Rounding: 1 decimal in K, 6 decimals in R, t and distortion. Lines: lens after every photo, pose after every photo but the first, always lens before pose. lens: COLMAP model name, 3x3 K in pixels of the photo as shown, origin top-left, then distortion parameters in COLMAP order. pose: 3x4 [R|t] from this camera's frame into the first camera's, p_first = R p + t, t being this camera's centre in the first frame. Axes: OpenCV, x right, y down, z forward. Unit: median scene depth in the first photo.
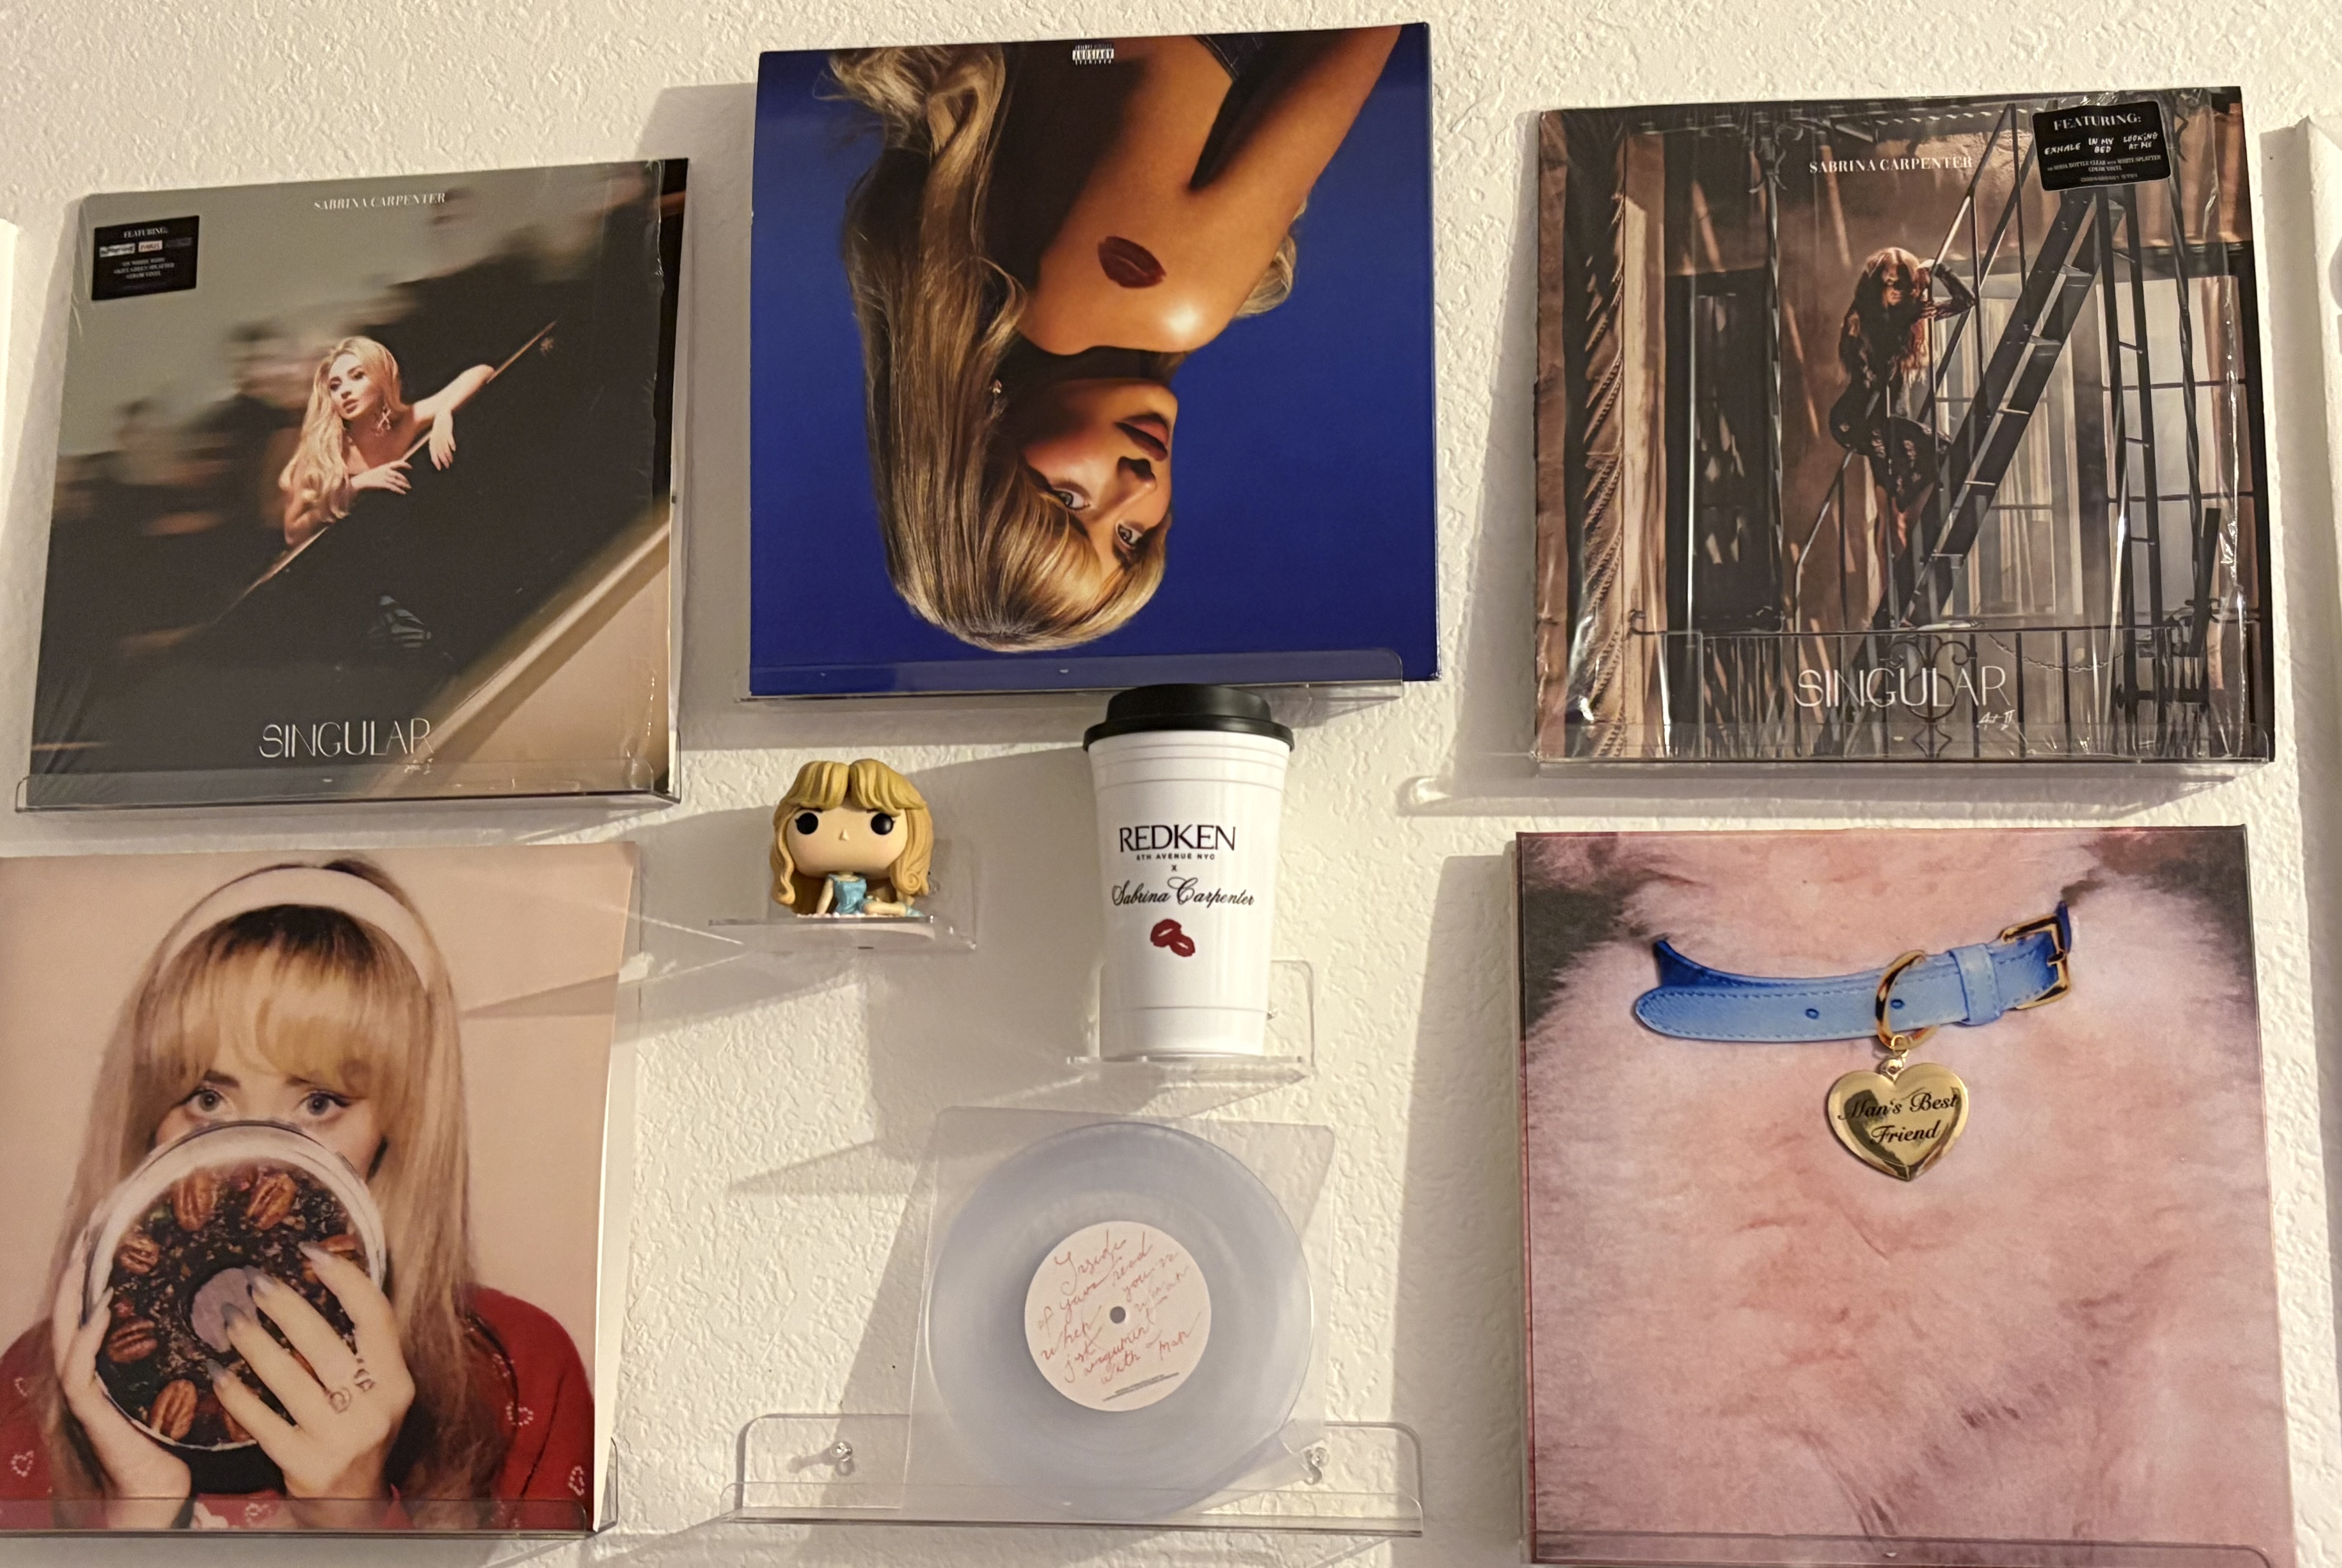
lens RADIAL K [[2638.4, 0, 1166.7], [0, 2638.4, 787.8], [0, 0, 1]] dist [0.053570, 0.000000]
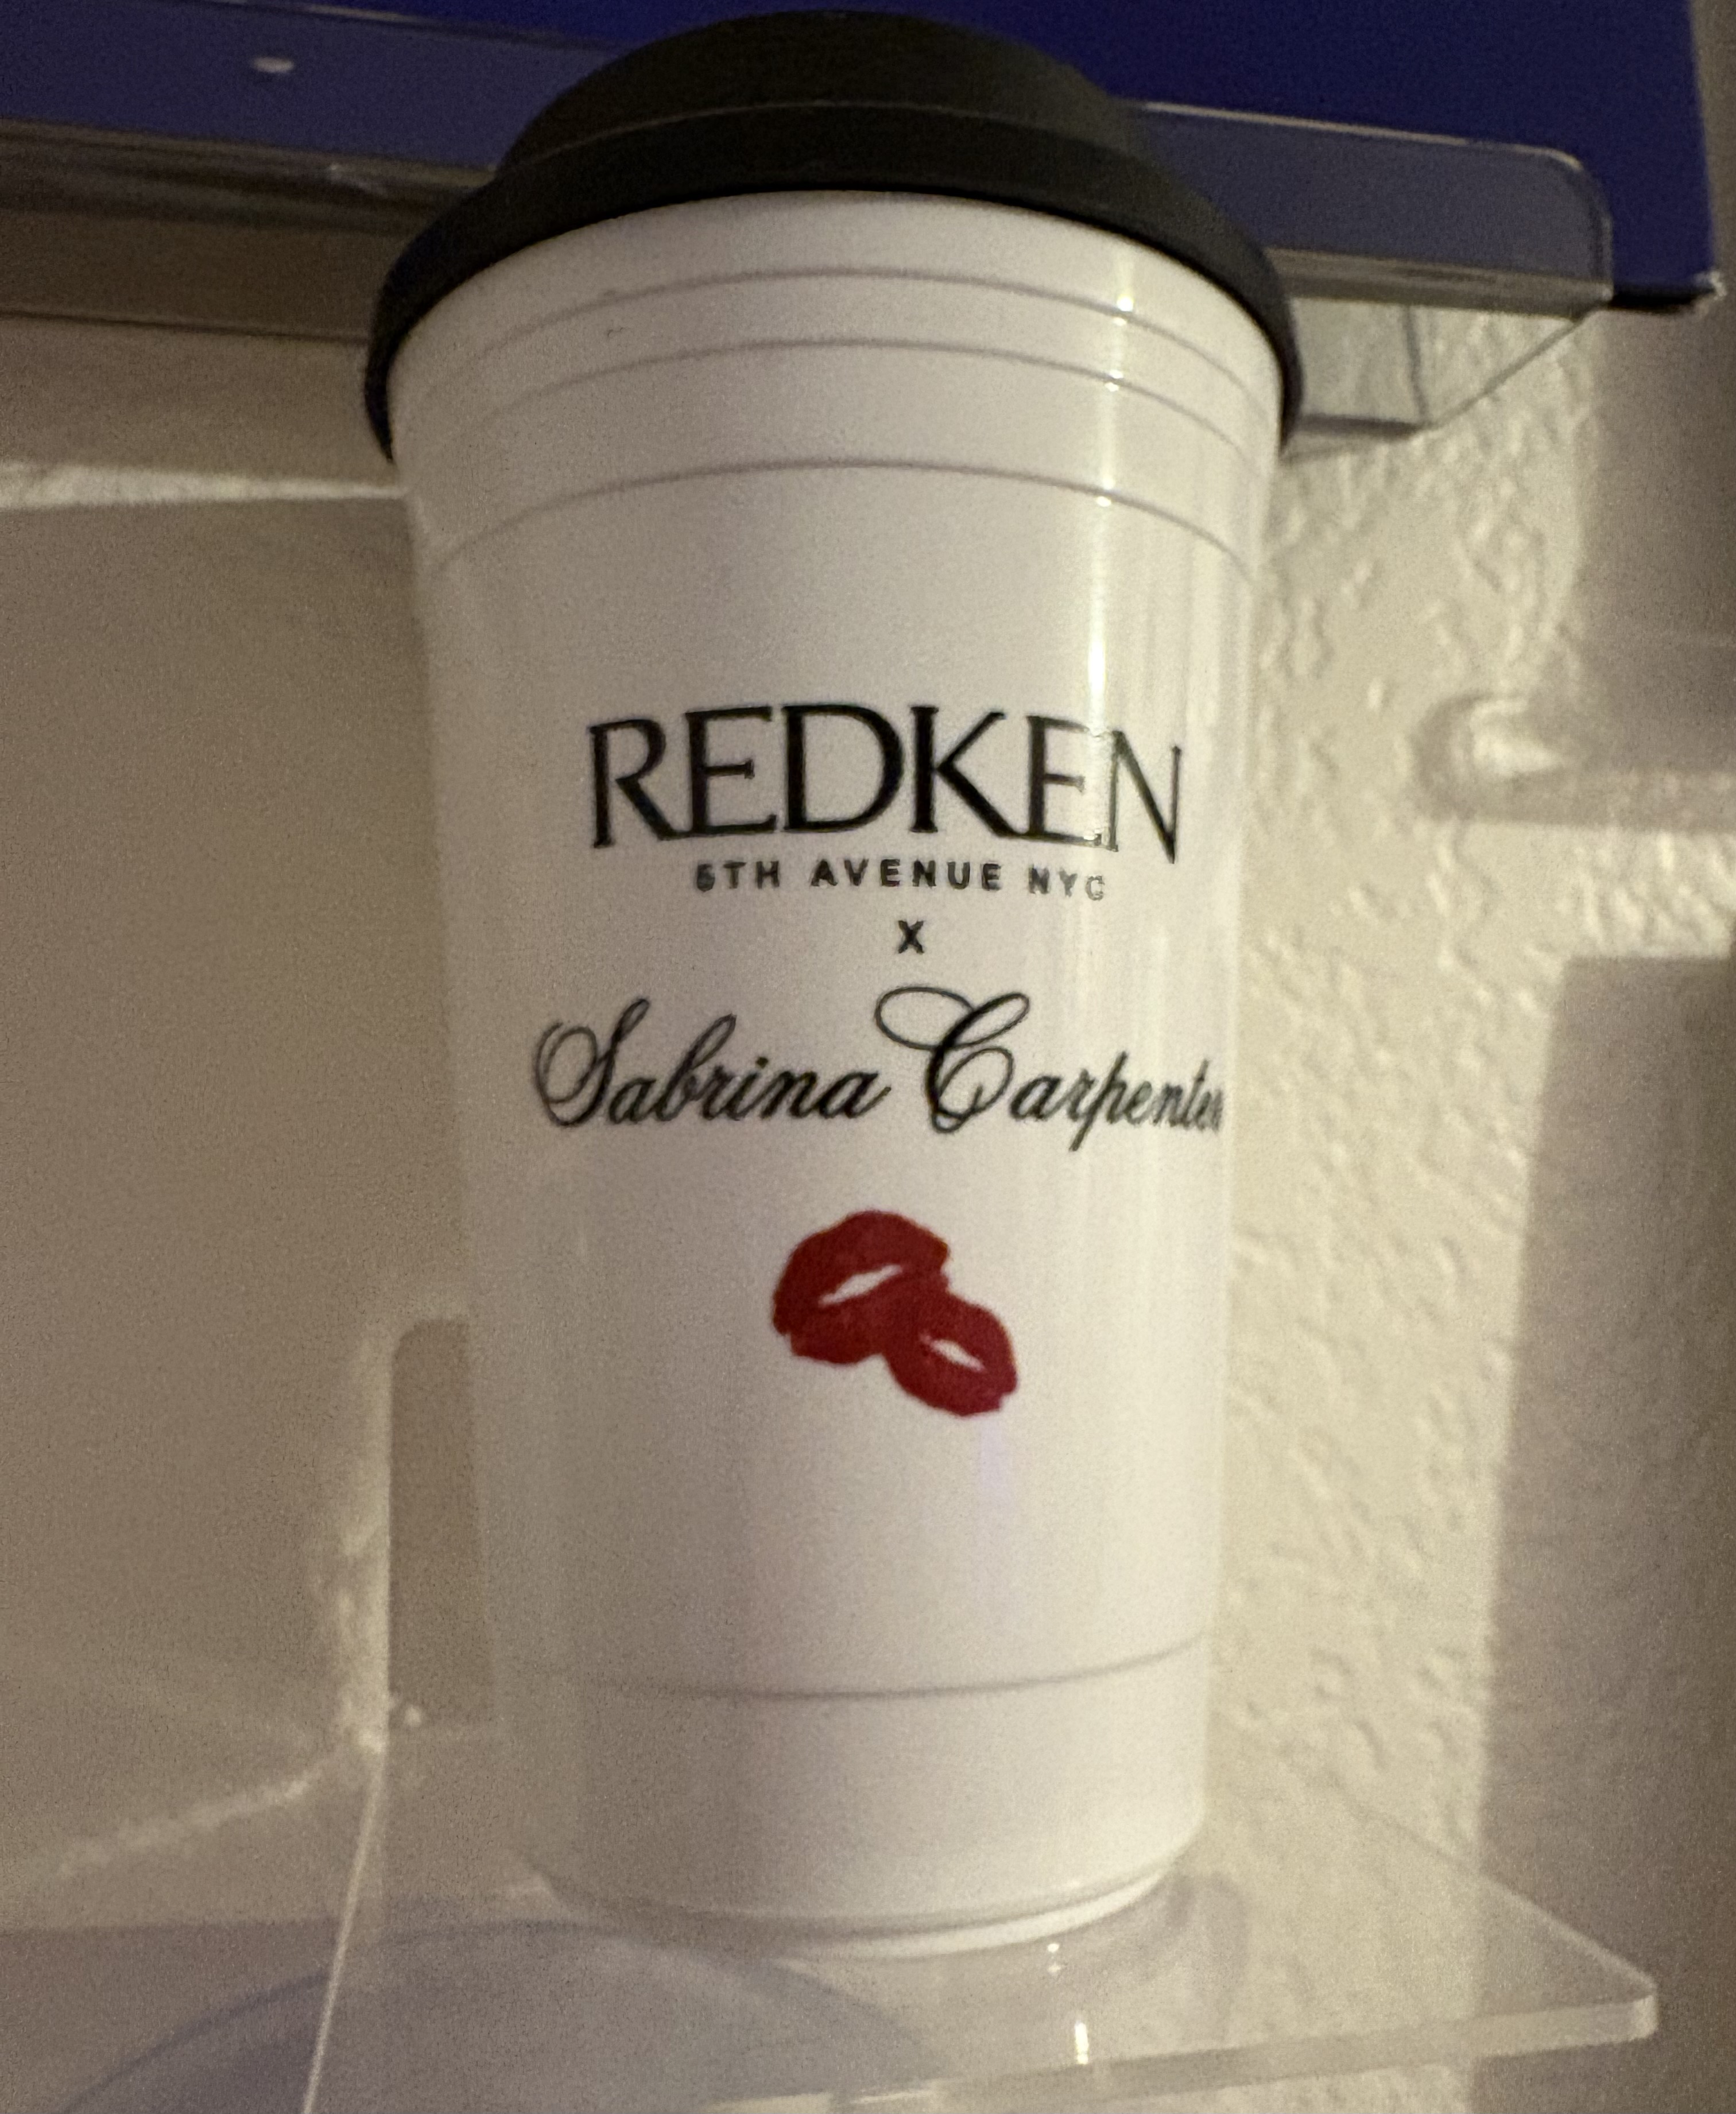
lens RADIAL K [[1795.2, 0, 866.8], [0, 1795.2, 1058.6], [0, 0, 1]] dist [-0.008386, -0.002002]
pose [[0.948168, 0.017240, 0.317300, -0.039878], [-0.033234, 0.998431, 0.045066, 0.033176], [-0.316026, -0.053275, 0.947254, 0.876251]]
